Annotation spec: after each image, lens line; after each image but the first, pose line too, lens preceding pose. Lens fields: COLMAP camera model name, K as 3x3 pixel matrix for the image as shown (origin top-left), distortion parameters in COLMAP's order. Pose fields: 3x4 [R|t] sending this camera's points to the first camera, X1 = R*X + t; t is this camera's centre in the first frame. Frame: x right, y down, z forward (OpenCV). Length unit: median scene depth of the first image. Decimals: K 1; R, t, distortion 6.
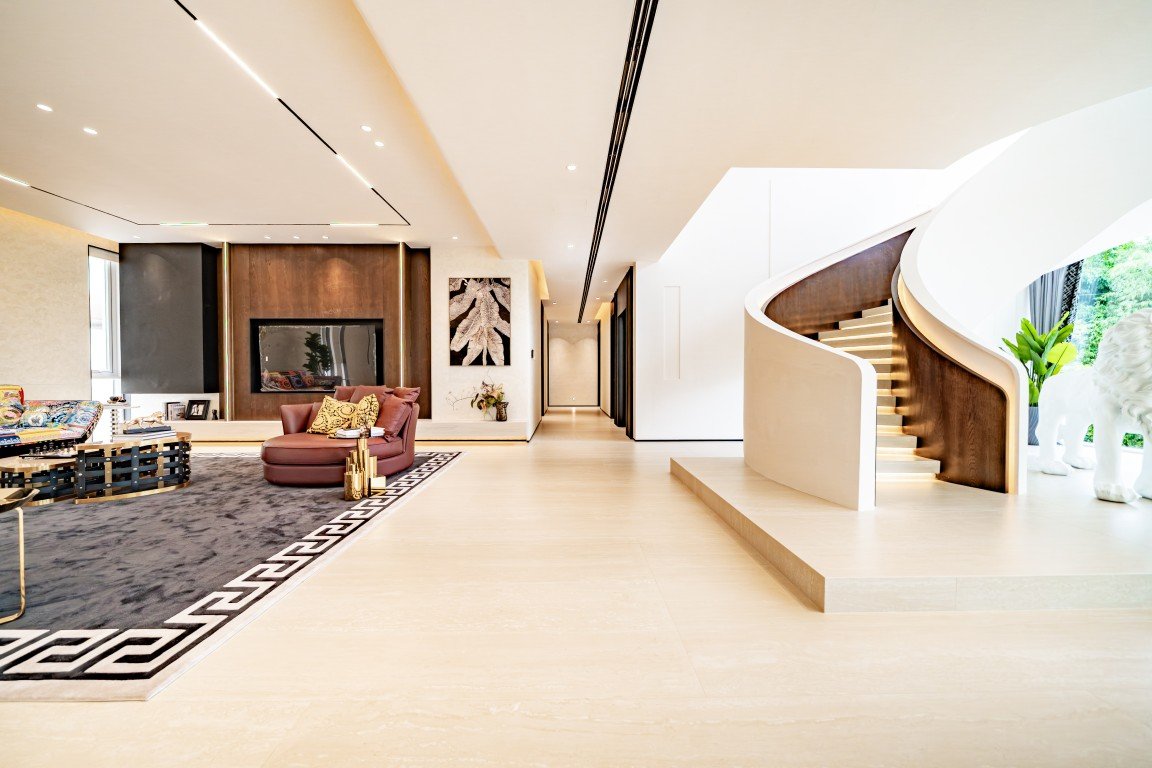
lens RADIAL K [[401.5, 0, 573.5], [0, 401.5, 380.6], [0, 0, 1]] dist [-0.000660, -0.000192]
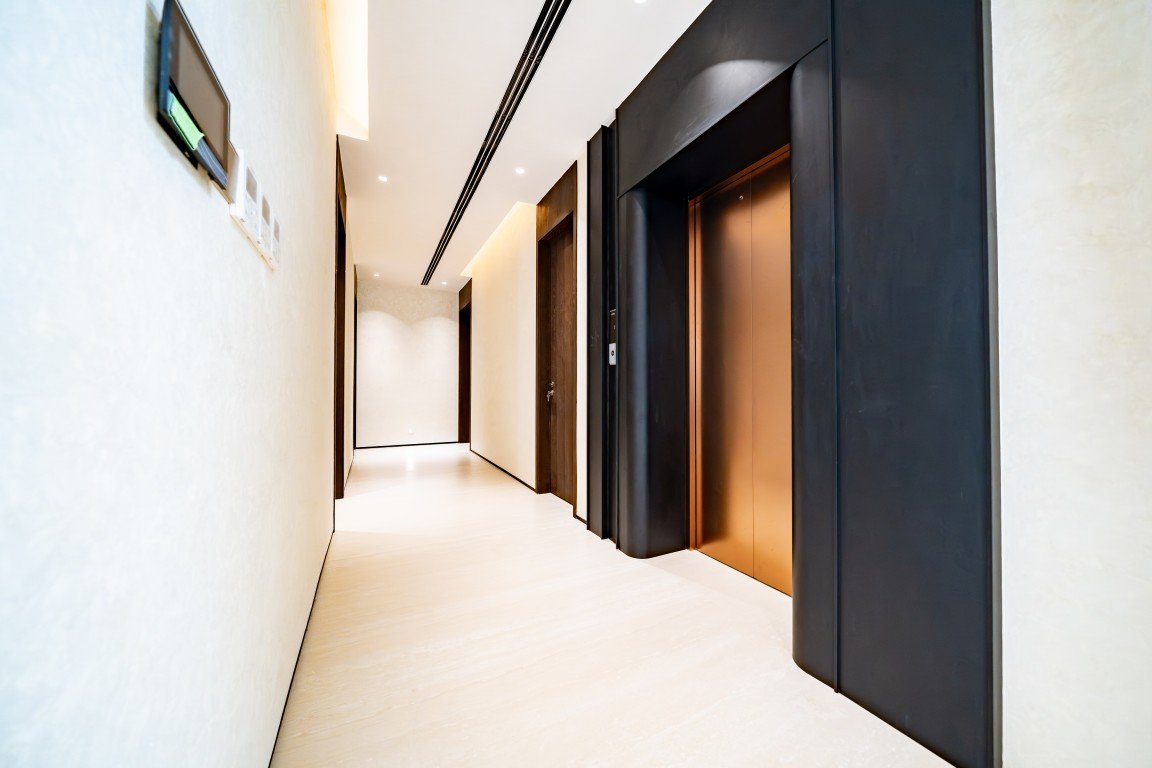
lens RADIAL K [[401.5, 0, 573.5], [0, 401.5, 380.6], [0, 0, 1]] dist [-0.000660, -0.000192]
pose [[0.902241, 0.009400, 0.431130, -0.035814], [0.003898, 0.999544, -0.029949, -0.003942], [-0.431215, 0.028701, 0.901793, 0.469925]]
